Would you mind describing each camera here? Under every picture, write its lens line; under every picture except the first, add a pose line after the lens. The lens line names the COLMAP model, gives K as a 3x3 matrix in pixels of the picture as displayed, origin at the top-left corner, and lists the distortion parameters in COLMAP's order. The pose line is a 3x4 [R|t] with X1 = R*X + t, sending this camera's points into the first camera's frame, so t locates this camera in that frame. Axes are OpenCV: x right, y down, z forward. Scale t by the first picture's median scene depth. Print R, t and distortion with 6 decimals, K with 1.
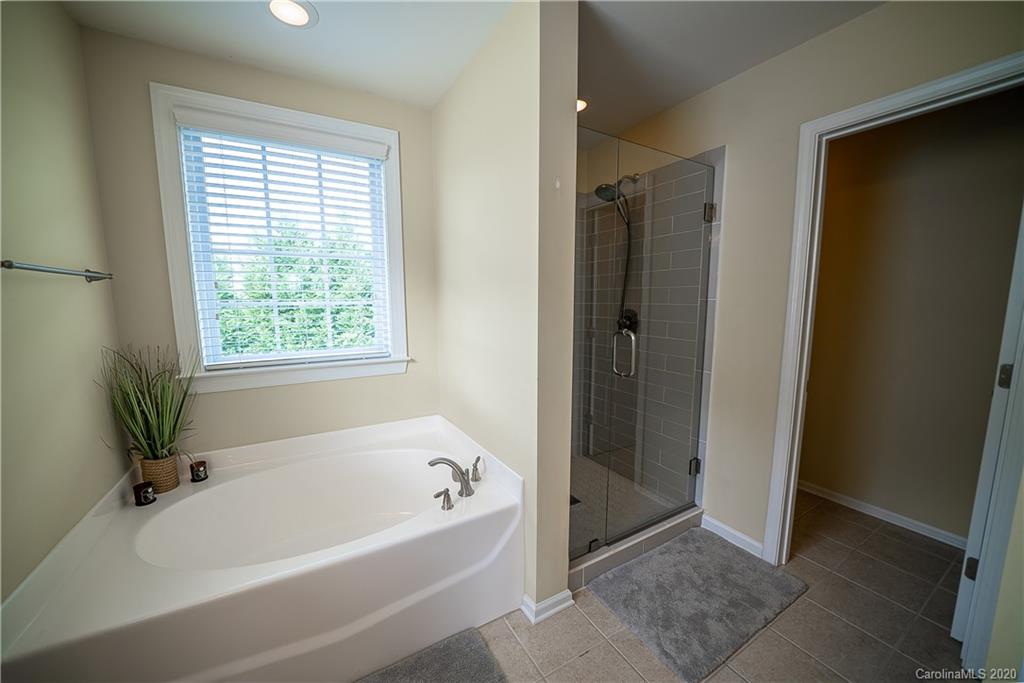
lens RADIAL K [[365.6, 0, 505.0], [0, 365.6, 347.7], [0, 0, 1]] dist [-0.021871, 0.000006]
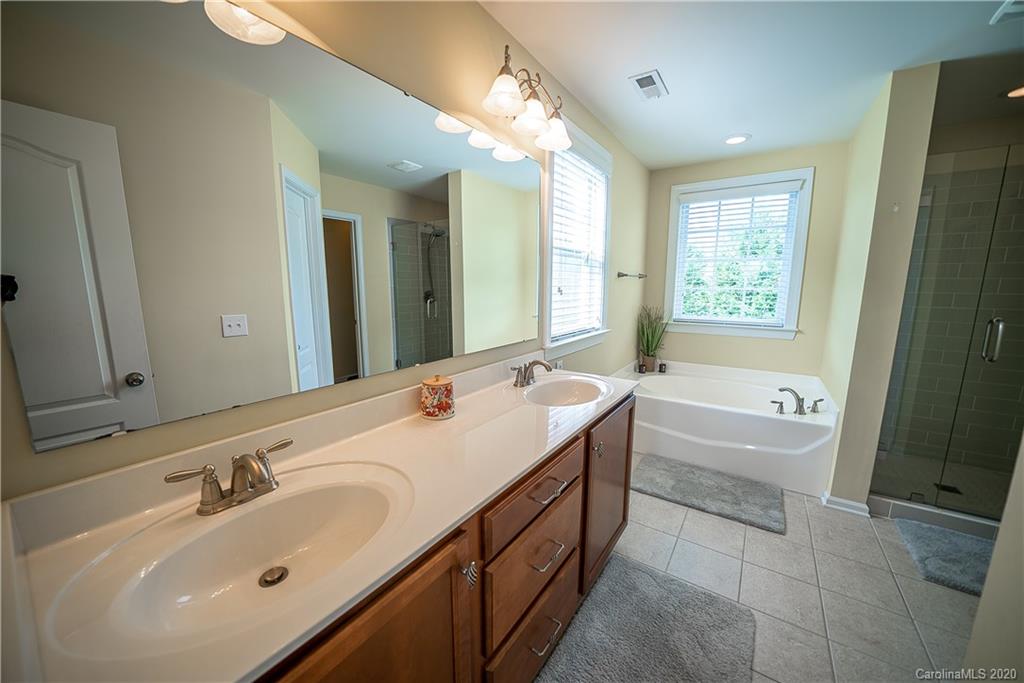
lens RADIAL K [[365.6, 0, 505.0], [0, 365.6, 347.7], [0, 0, 1]] dist [-0.021871, 0.000006]
pose [[0.414650, 0.153944, -0.896865, 0.673528], [-0.116777, 0.986439, 0.115330, 0.089401], [0.902457, 0.056911, 0.427004, -0.766515]]
